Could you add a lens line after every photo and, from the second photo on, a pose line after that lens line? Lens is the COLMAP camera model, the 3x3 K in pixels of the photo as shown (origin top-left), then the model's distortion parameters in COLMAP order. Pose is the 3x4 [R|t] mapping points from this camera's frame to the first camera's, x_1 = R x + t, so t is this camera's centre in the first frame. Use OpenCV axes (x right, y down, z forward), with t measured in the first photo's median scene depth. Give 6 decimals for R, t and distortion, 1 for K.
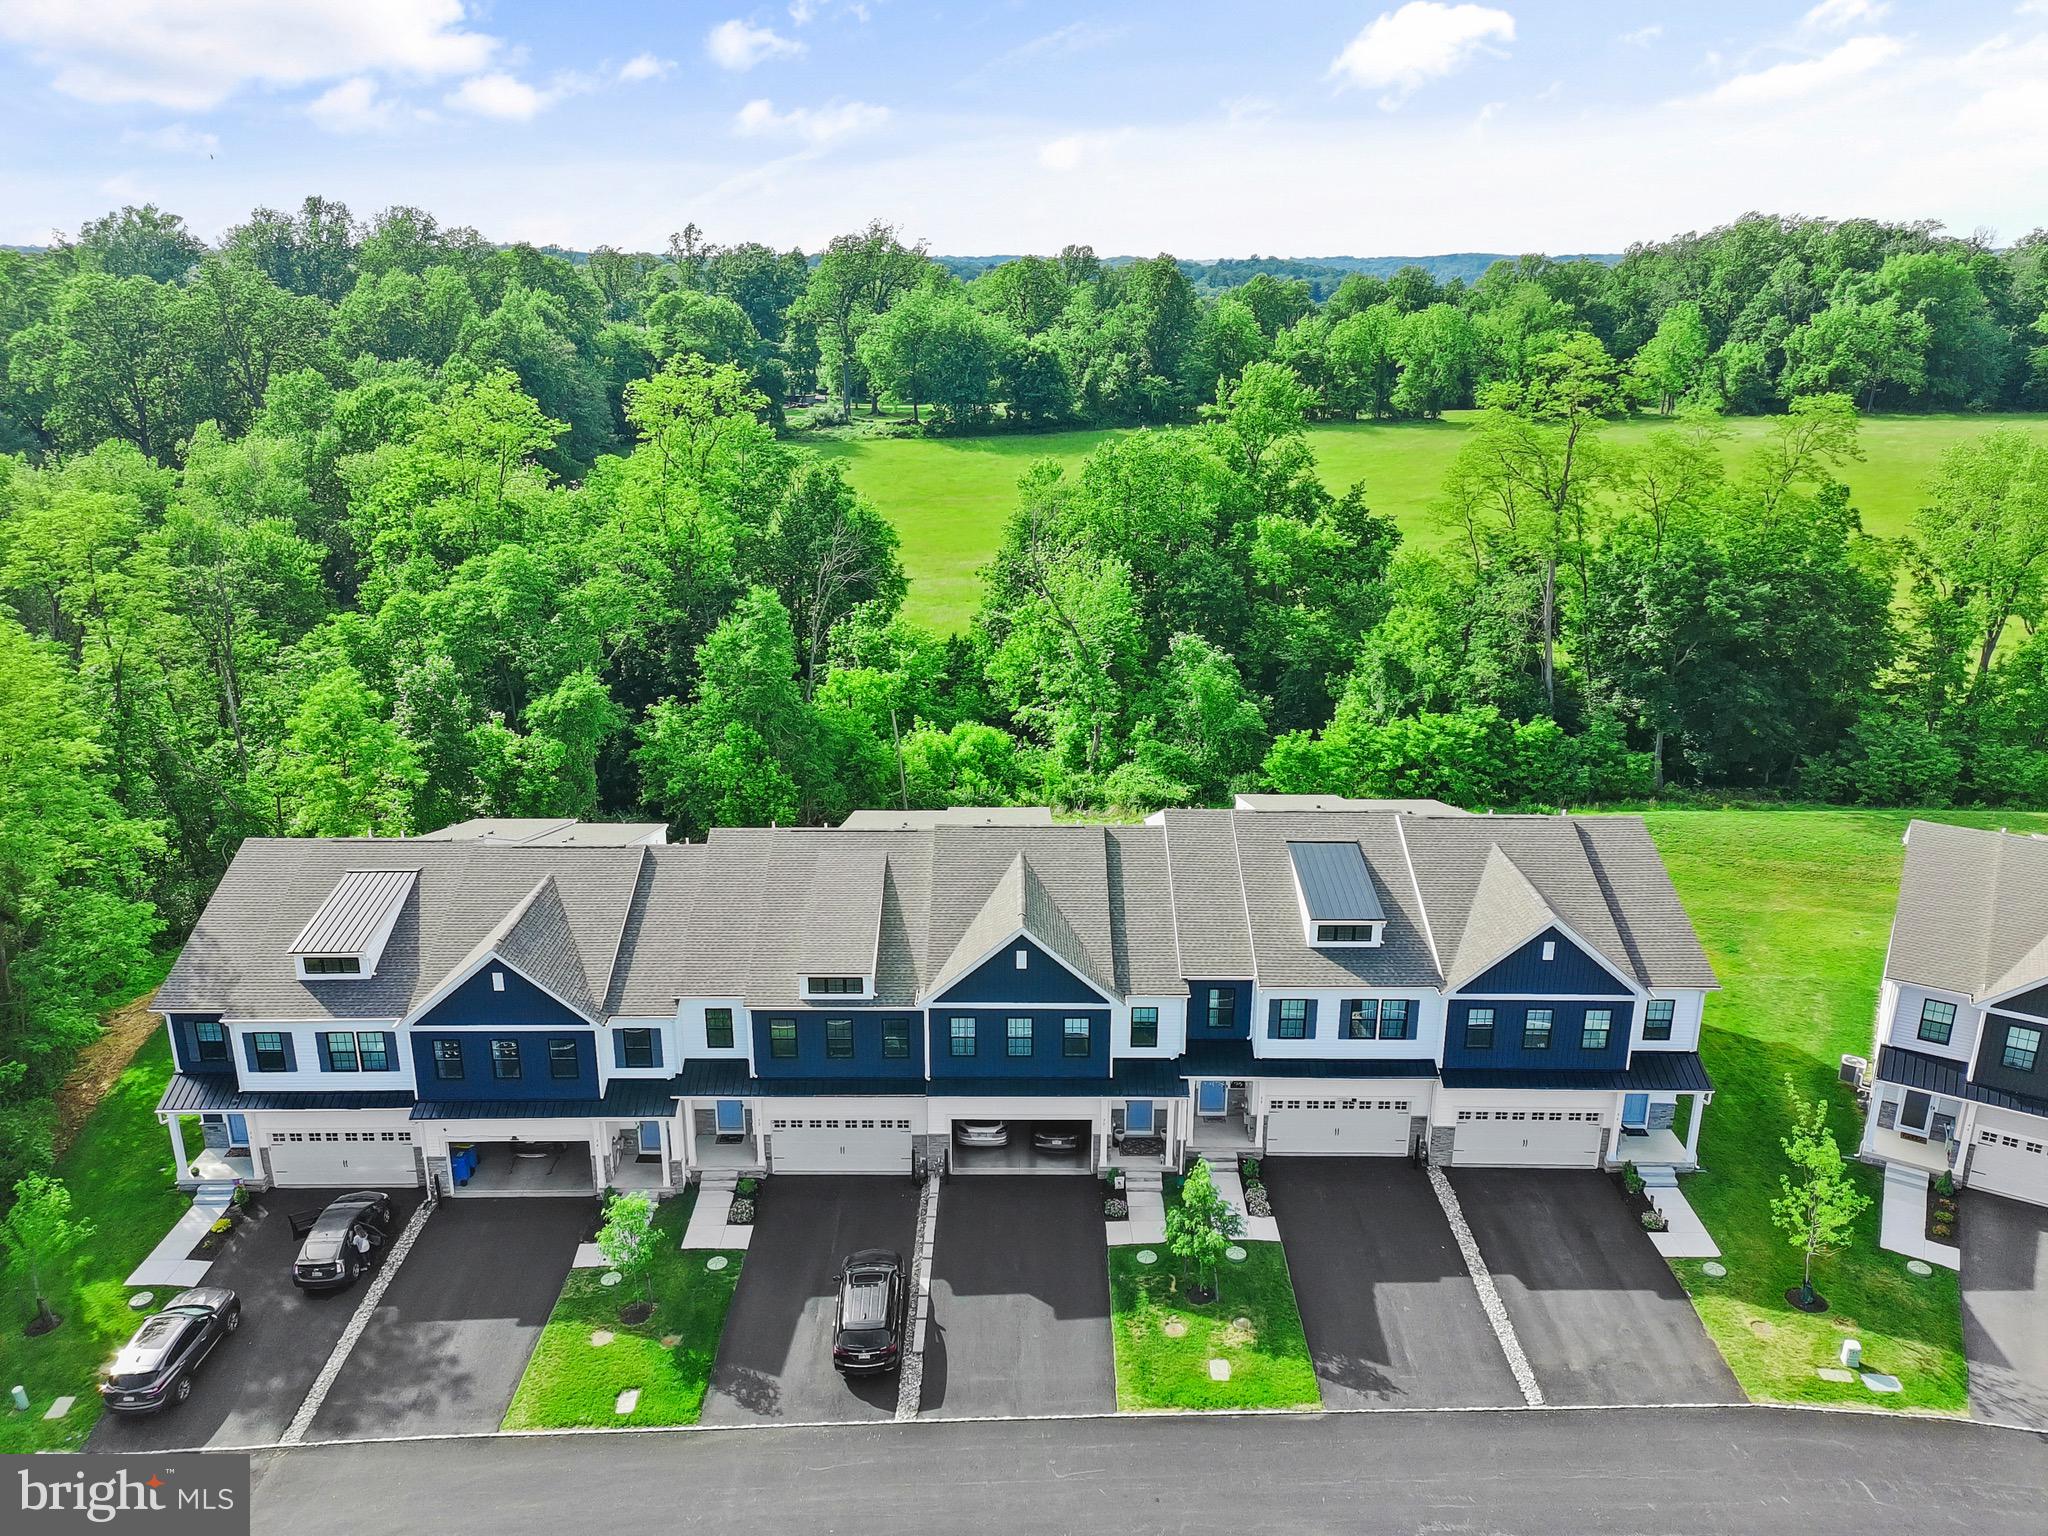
lens RADIAL K [[1513.5, 0, 1014.9], [0, 1513.5, 767.3], [0, 0, 1]] dist [0.069329, -0.058493]
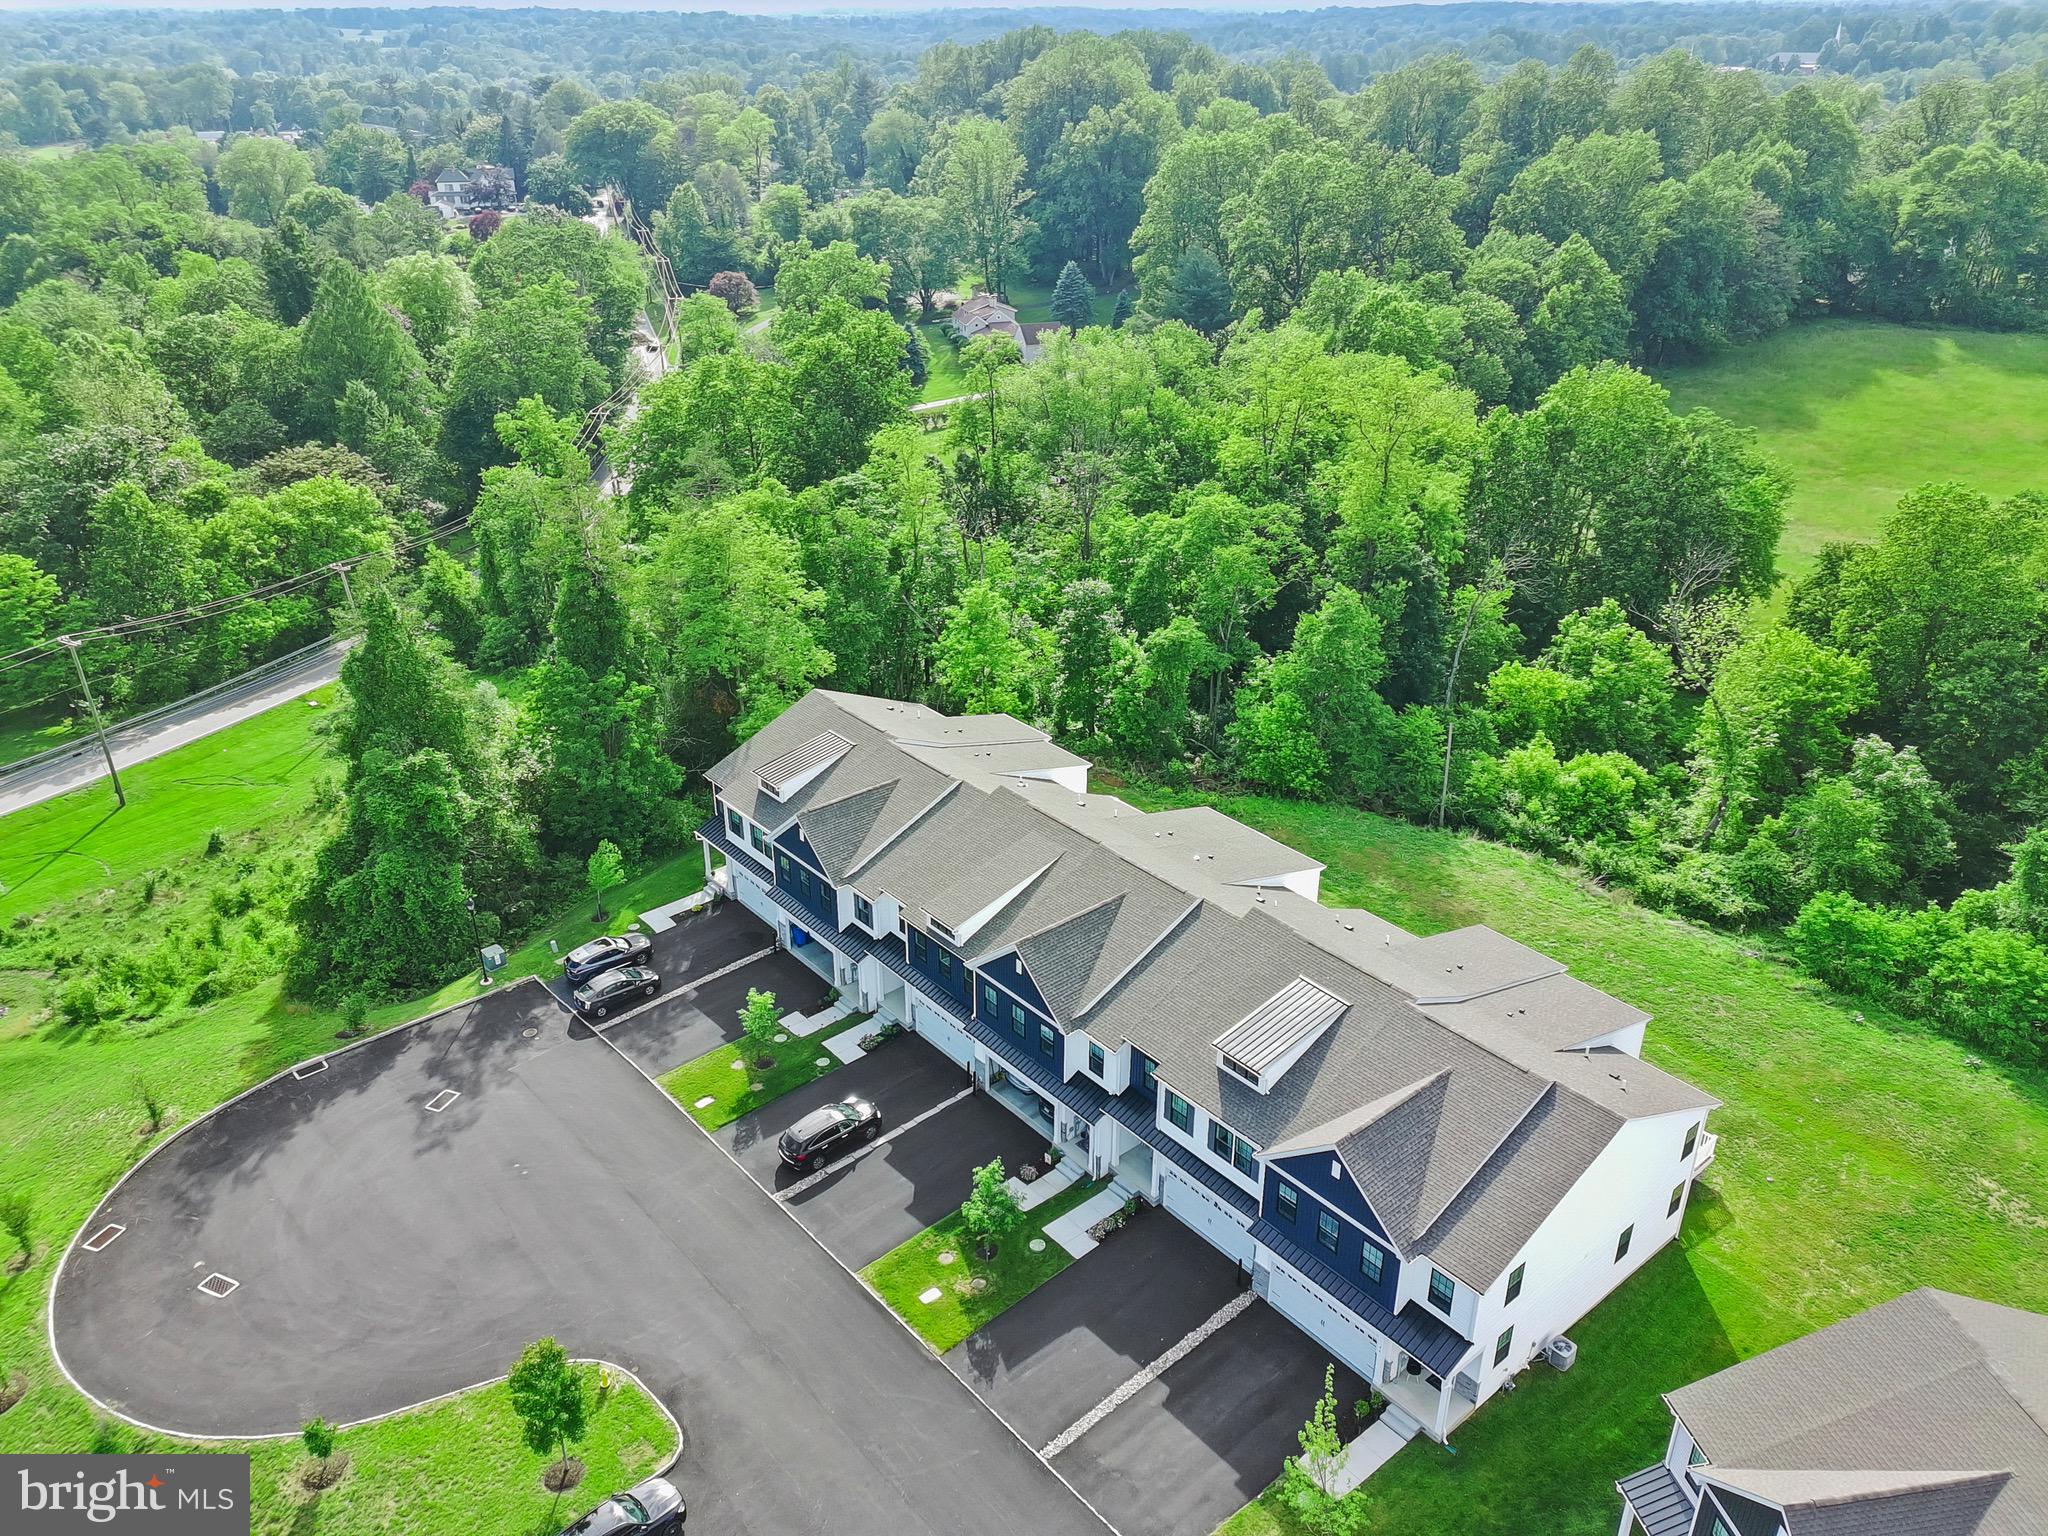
lens RADIAL K [[1513.5, 0, 1014.9], [0, 1513.5, 767.3], [0, 0, 1]] dist [0.069329, -0.058493]
pose [[0.642247, 0.336819, -0.688528, 0.818398], [-0.238812, 0.941497, 0.237808, -0.334500], [0.728346, 0.011697, 0.685110, 0.097617]]
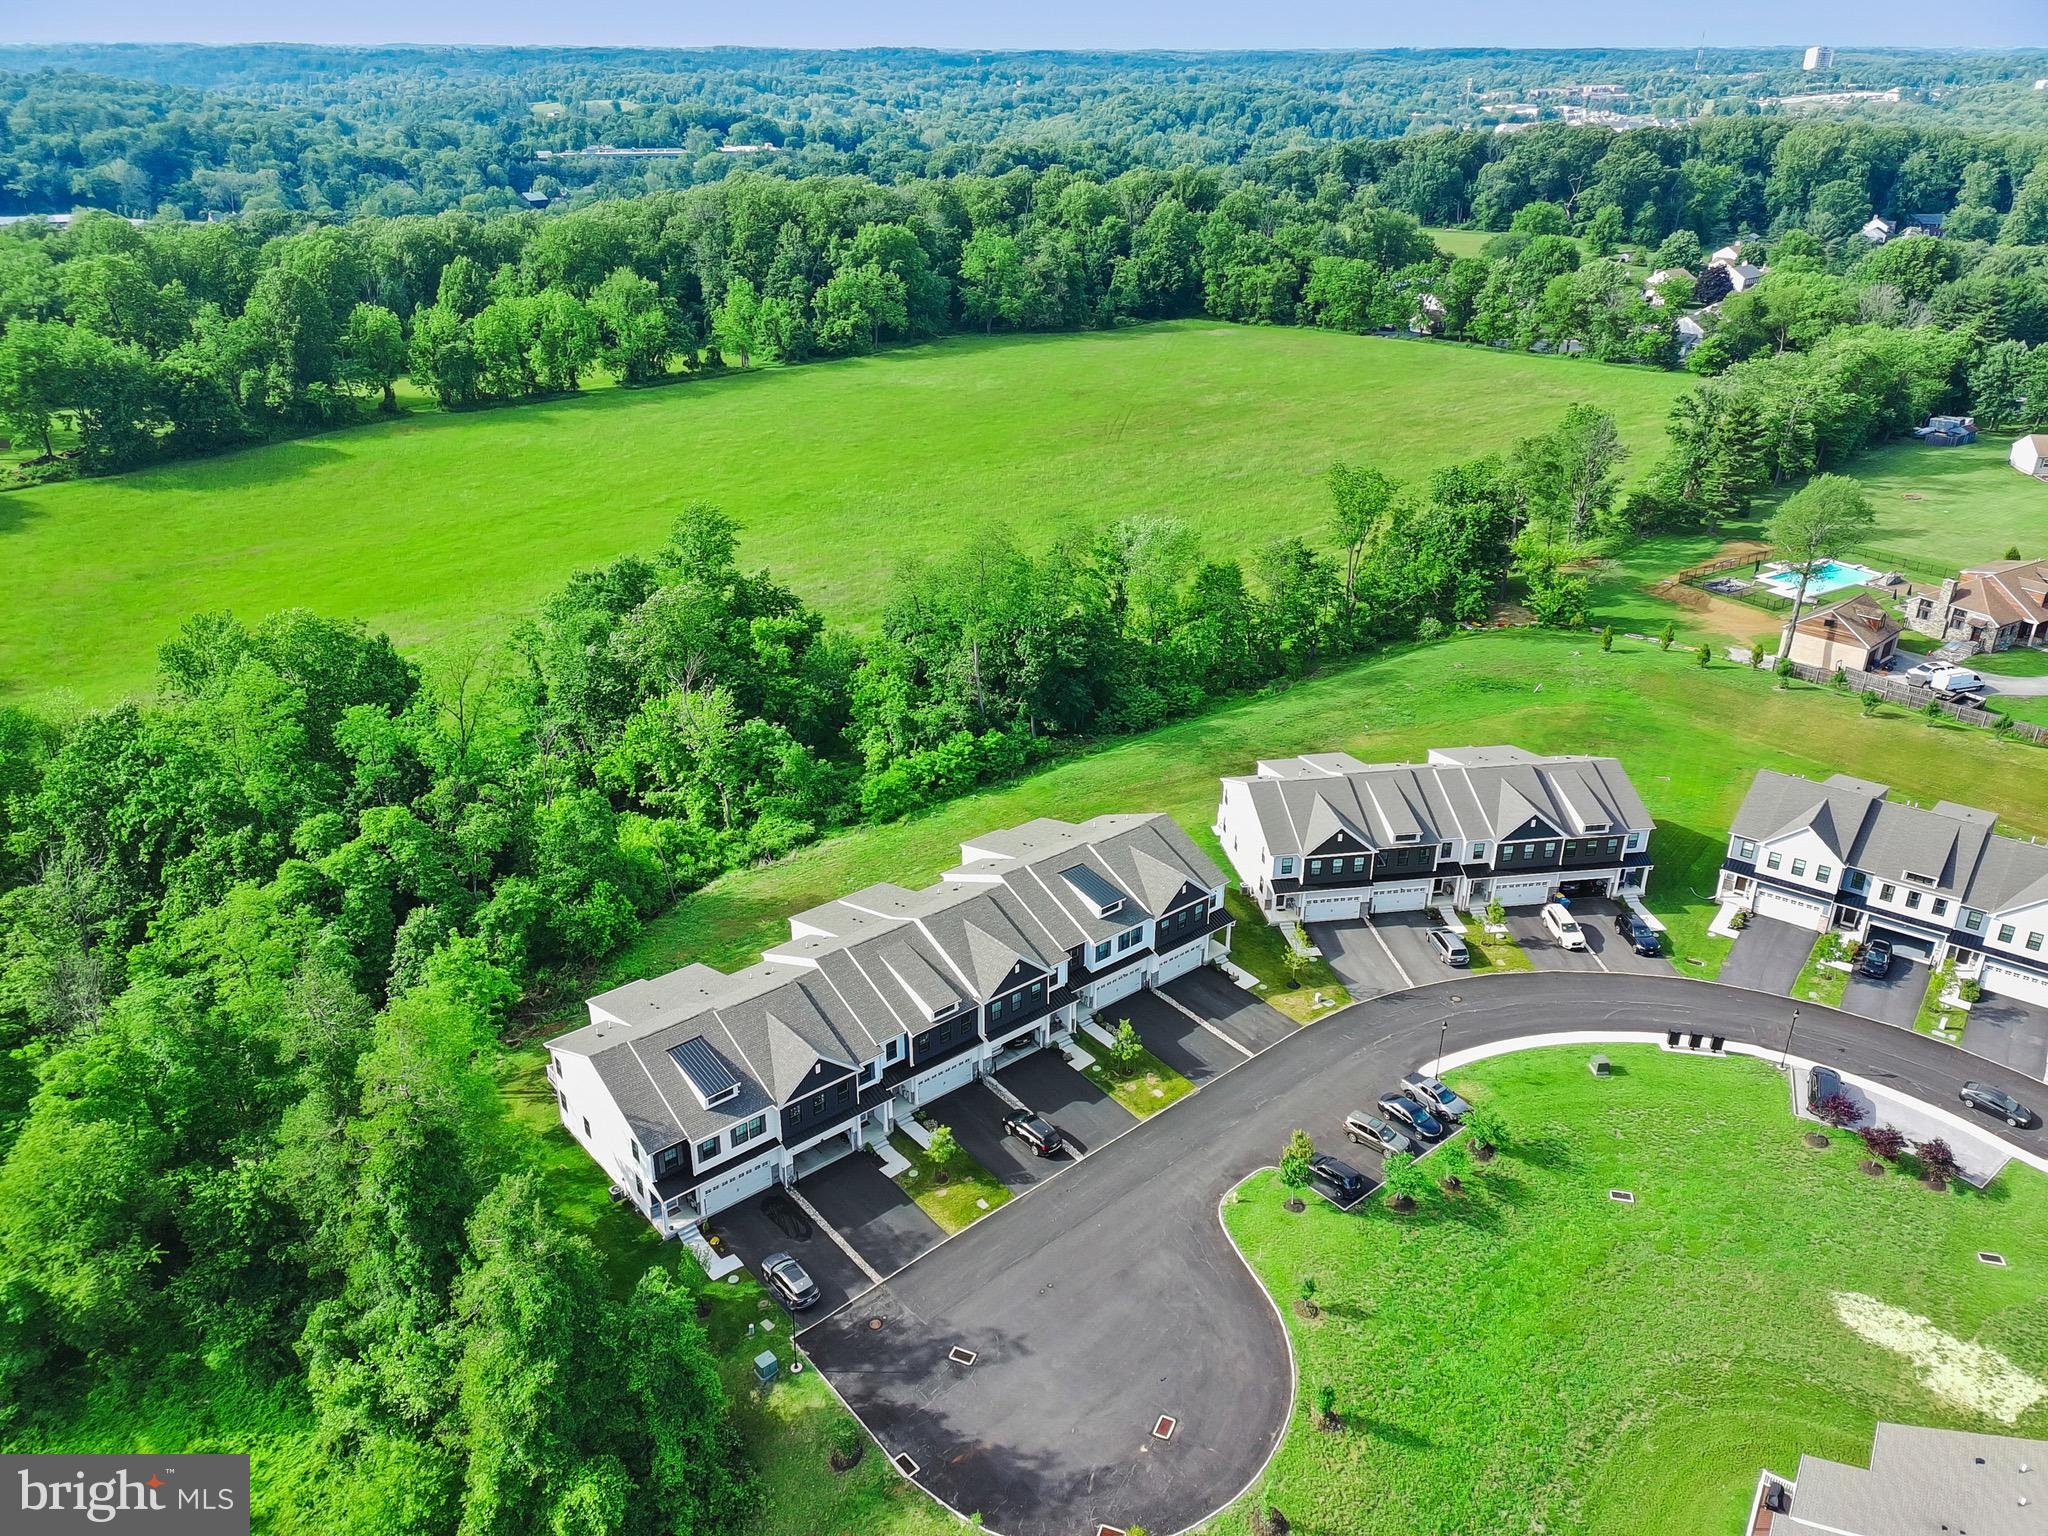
lens RADIAL K [[1513.5, 0, 1014.9], [0, 1513.5, 767.3], [0, 0, 1]] dist [0.069329, -0.058493]
pose [[0.770707, -0.272163, 0.576140, -1.166566], [0.200634, 0.961851, 0.185980, -0.556190], [-0.604778, -0.027743, 0.795911, -0.739131]]
